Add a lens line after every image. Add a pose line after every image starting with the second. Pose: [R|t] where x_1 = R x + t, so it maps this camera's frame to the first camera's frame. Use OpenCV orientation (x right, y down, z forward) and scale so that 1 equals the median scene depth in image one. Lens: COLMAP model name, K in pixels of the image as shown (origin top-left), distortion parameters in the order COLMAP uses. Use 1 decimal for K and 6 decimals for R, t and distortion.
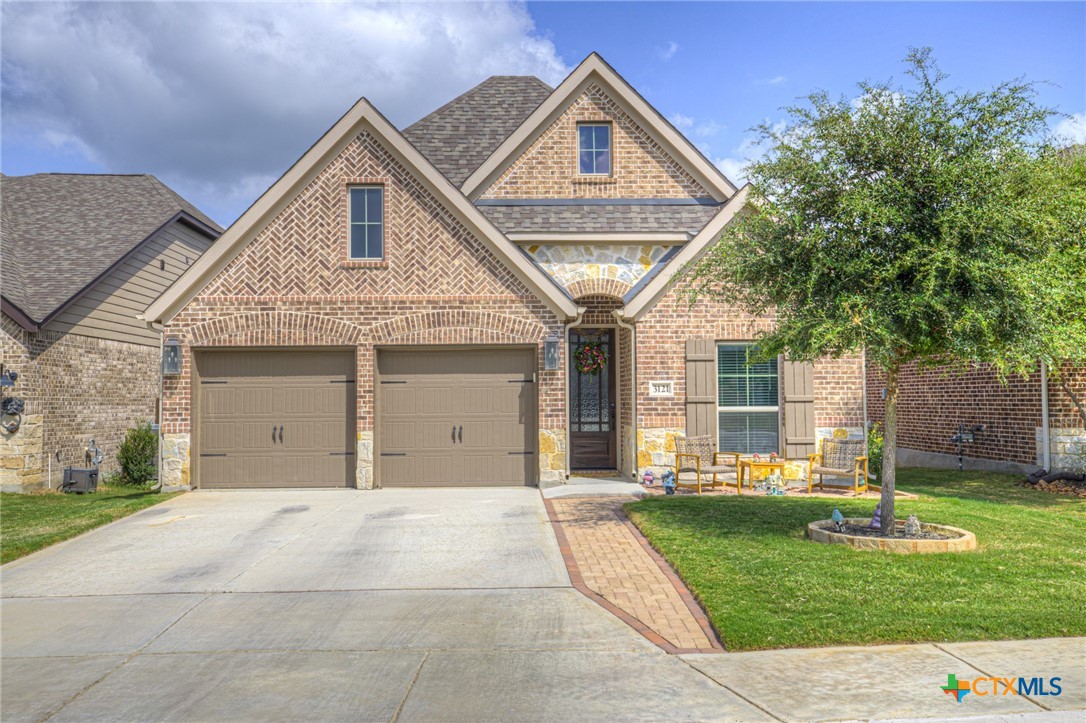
lens RADIAL K [[928.3, 0, 543.0], [0, 928.3, 361.5], [0, 0, 1]] dist [0.040155, 0.009008]
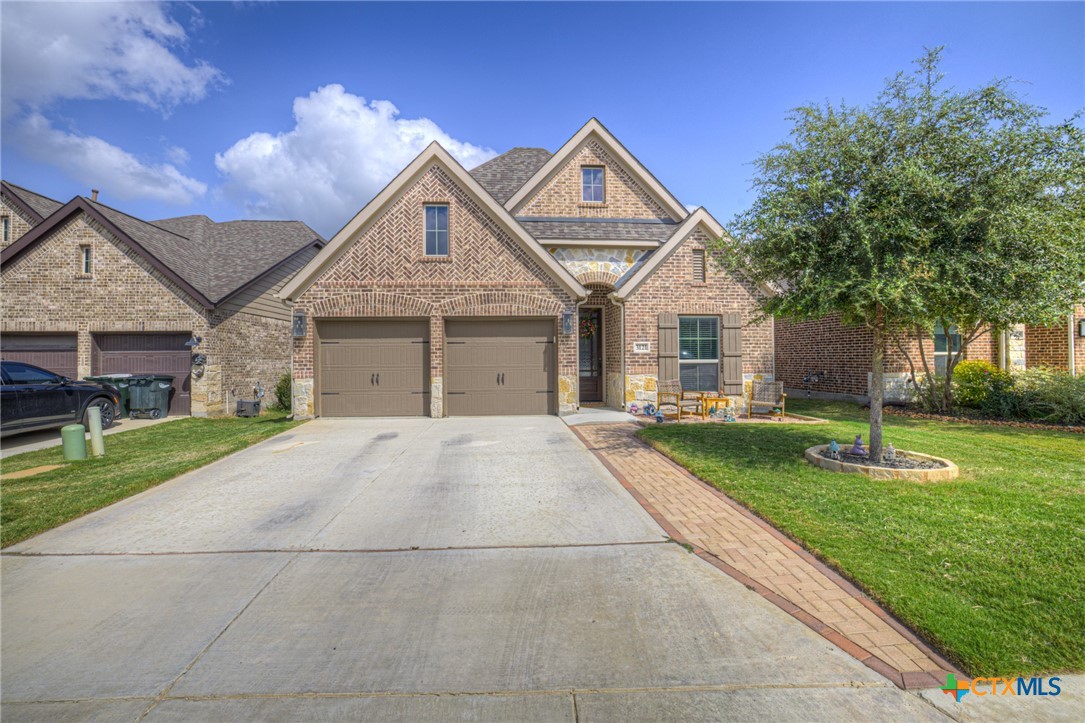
lens RADIAL K [[468.4, 0, 540.8], [0, 468.4, 356.4], [0, 0, 1]] dist [-0.046053, 0.016487]
pose [[0.998586, -0.000187, 0.053167, -0.069627], [-0.001797, 0.999304, 0.037270, 0.016374], [-0.053137, -0.037313, 0.997890, 0.277515]]
